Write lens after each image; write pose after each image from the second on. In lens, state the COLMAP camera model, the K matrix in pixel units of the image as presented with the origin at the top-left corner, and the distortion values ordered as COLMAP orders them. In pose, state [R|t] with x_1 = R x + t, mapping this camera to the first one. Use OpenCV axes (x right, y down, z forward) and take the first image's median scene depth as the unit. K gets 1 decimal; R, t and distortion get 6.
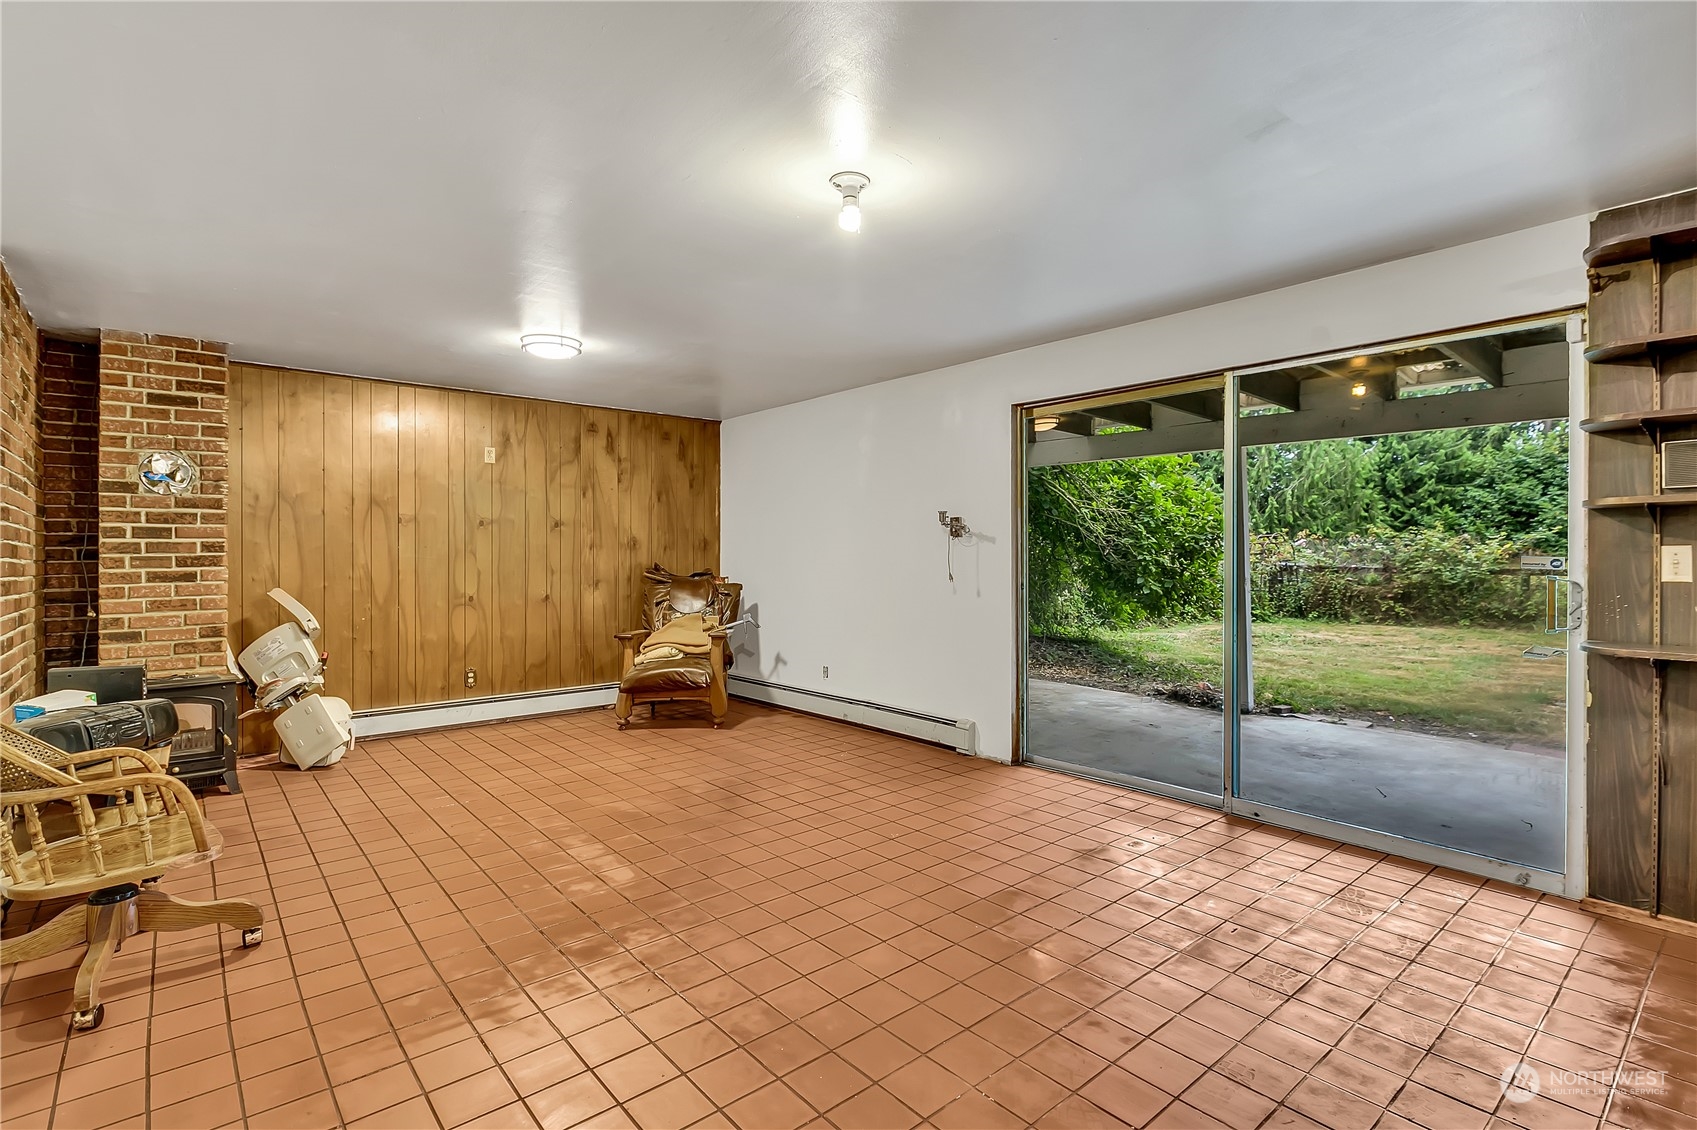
lens RADIAL K [[782.1, 0, 846.1], [0, 782.1, 562.4], [0, 0, 1]] dist [-0.004498, -0.002621]
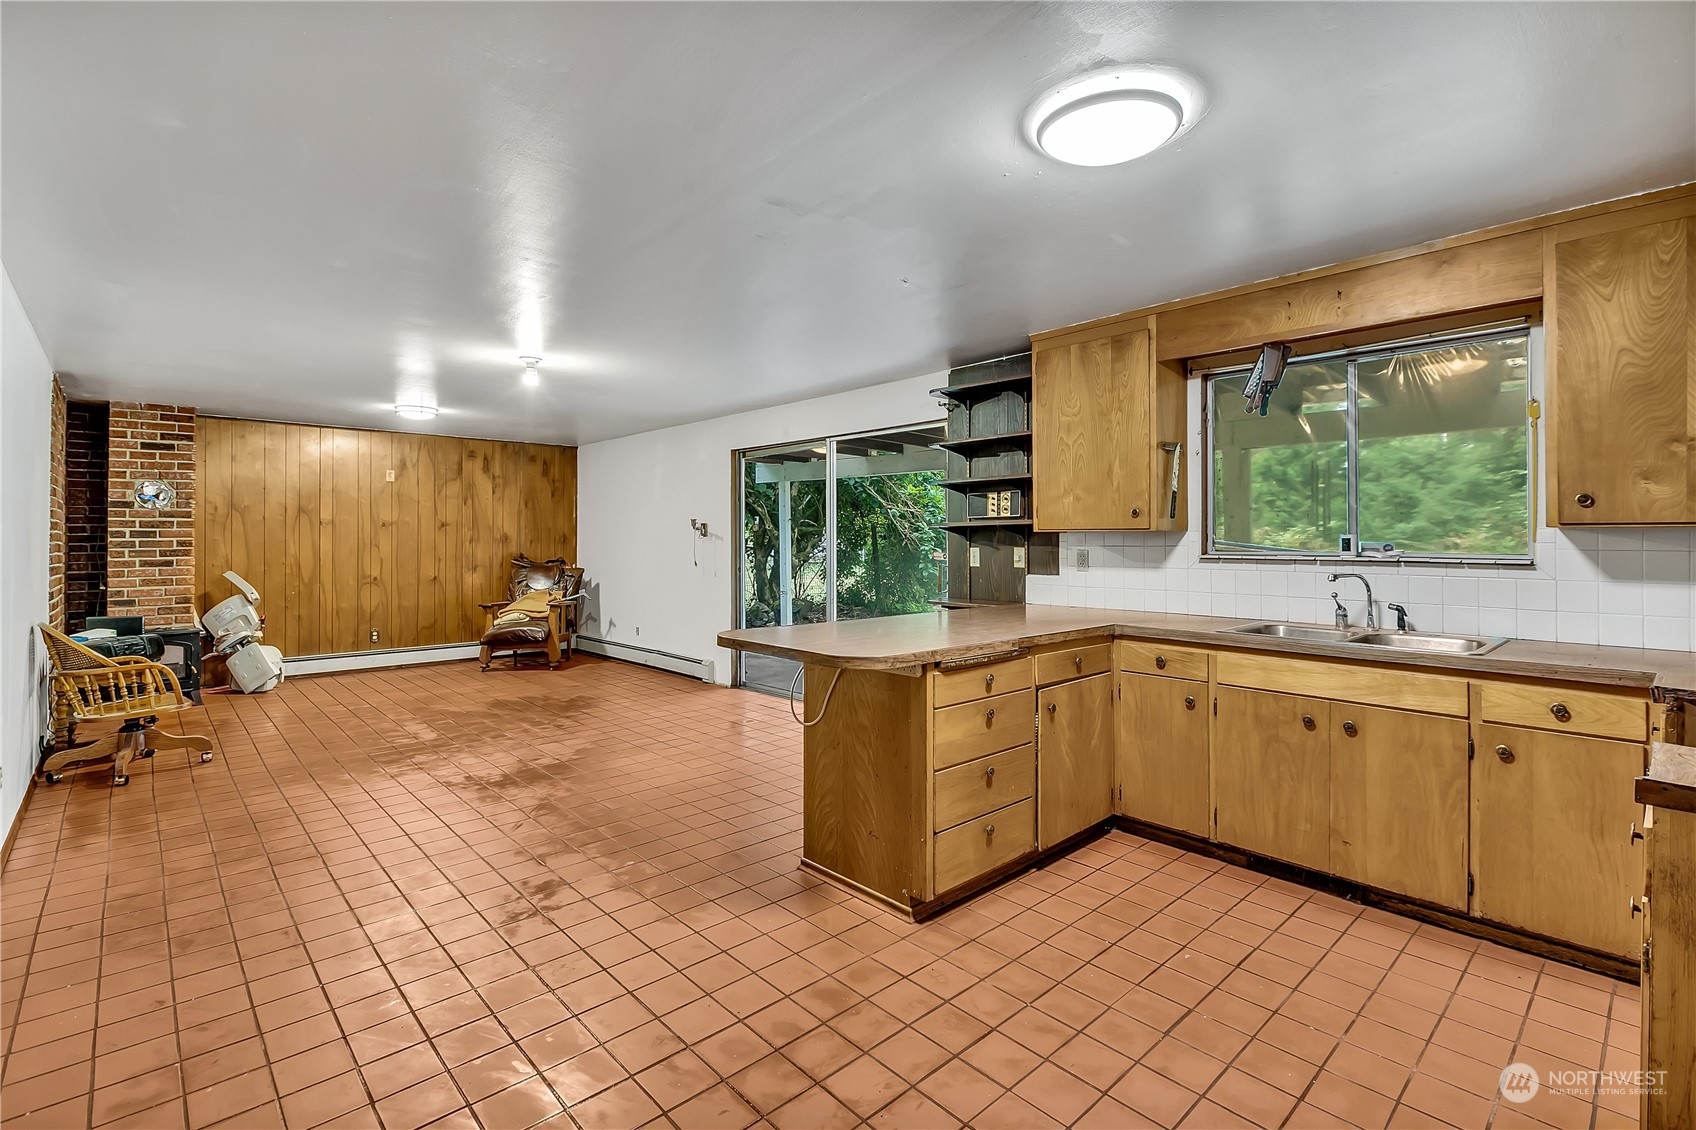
lens RADIAL K [[781.7, 0, 873.9], [0, 781.7, 541.1], [0, 0, 1]] dist [-0.004498, -0.002621]
pose [[0.998902, 0.001872, 0.046818, 0.395844], [-0.001535, 0.999973, -0.007215, -0.013977], [-0.046830, 0.007135, 0.998877, -0.499111]]
